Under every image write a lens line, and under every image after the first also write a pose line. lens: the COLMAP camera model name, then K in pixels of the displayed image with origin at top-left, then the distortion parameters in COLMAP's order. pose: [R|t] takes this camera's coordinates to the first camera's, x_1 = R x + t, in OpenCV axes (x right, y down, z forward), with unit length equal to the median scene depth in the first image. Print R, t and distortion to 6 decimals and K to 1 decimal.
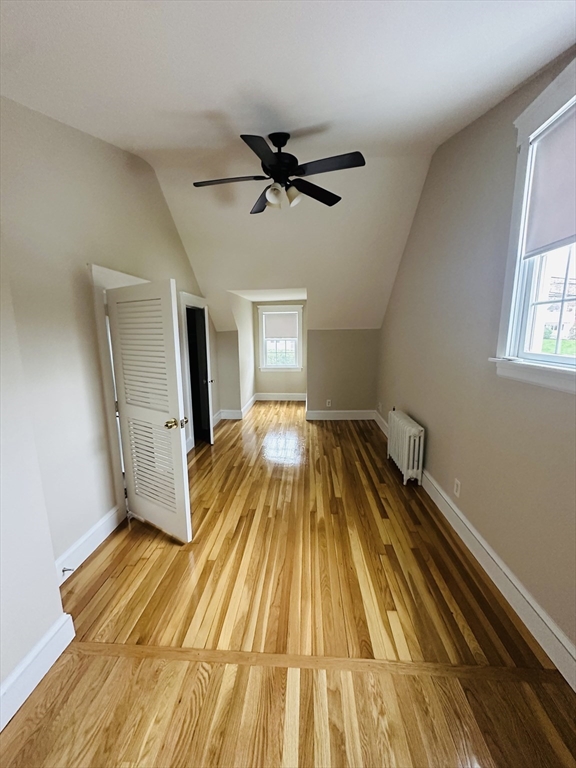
lens RADIAL K [[308.2, 0, 288.0], [0, 308.2, 384.0], [0, 0, 1]] dist [0.000268, -0.000022]
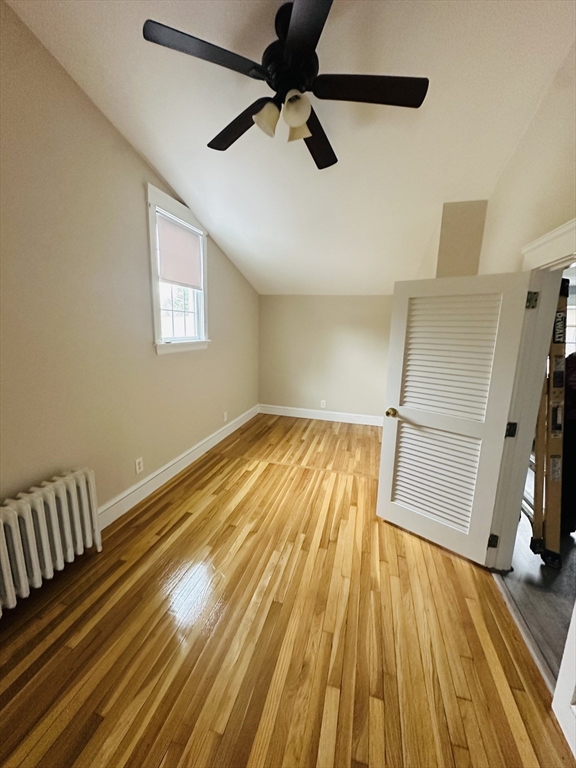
lens RADIAL K [[308.2, 0, 288.0], [0, 308.2, 384.0], [0, 0, 1]] dist [0.000268, -0.000022]
pose [[-0.980463, -0.046058, 0.191233, -0.185248], [0.022568, 0.939439, 0.341972, -0.318287], [-0.195402, 0.339607, -0.920046, 1.871980]]
